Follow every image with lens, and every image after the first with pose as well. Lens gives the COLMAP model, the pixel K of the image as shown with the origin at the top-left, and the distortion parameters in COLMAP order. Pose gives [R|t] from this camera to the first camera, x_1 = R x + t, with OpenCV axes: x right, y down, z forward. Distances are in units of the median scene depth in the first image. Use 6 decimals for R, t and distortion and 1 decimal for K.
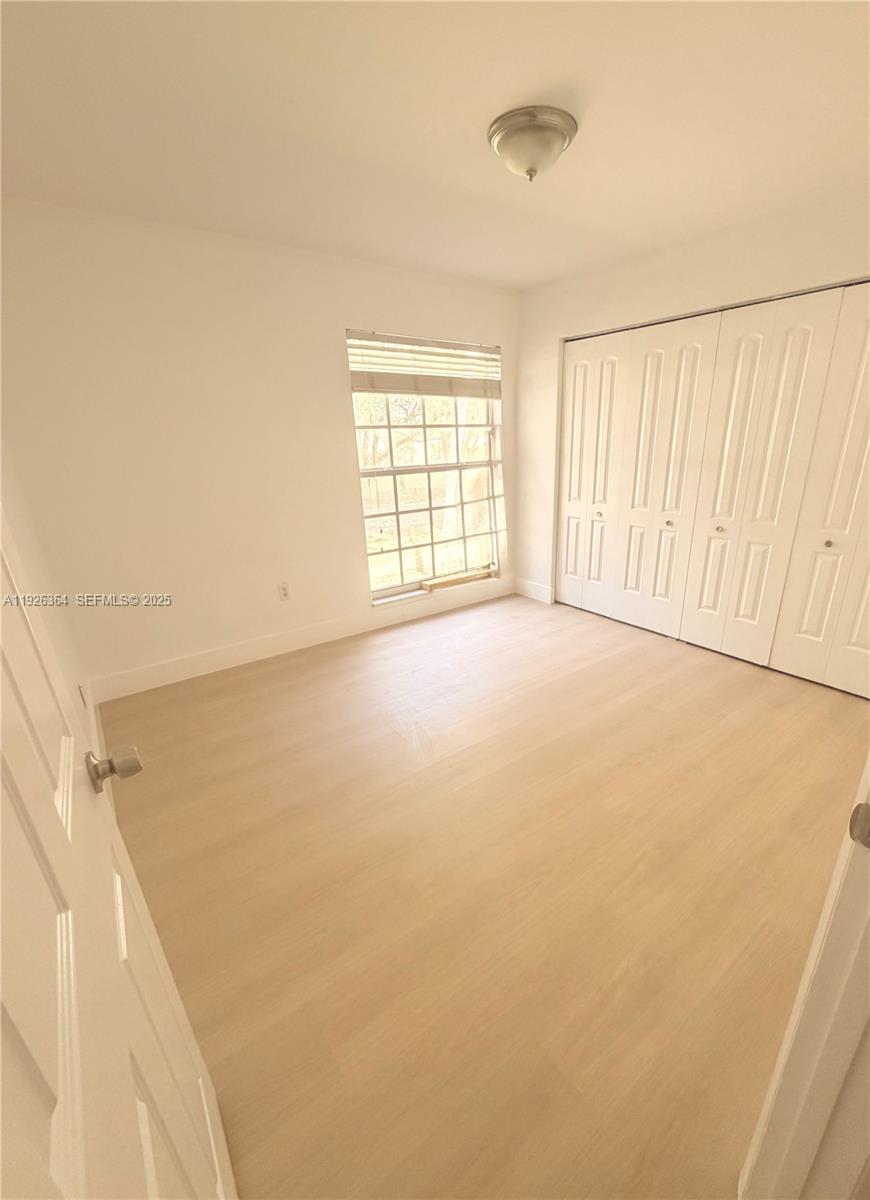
lens RADIAL K [[478.5, 0, 471.9], [0, 478.5, 601.0], [0, 0, 1]] dist [-0.000427, -0.000041]
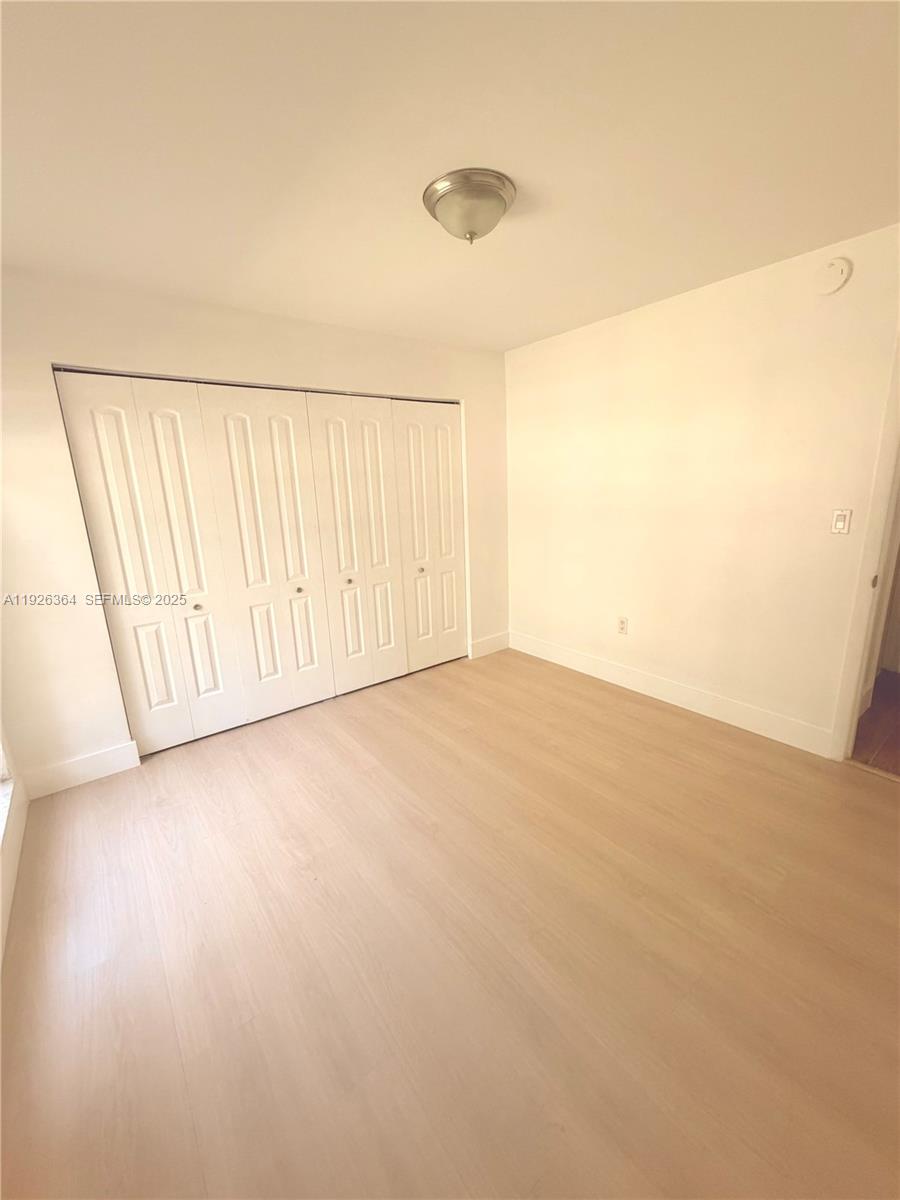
lens RADIAL K [[483.1, 0, 450.0], [0, 483.1, 600.0], [0, 0, 1]] dist [0.001780, 0.000104]
pose [[0.031620, -0.202733, 0.978723, -0.503419], [0.371550, 0.911426, 0.176789, -0.190785], [-0.927875, 0.358054, 0.104145, 0.581875]]
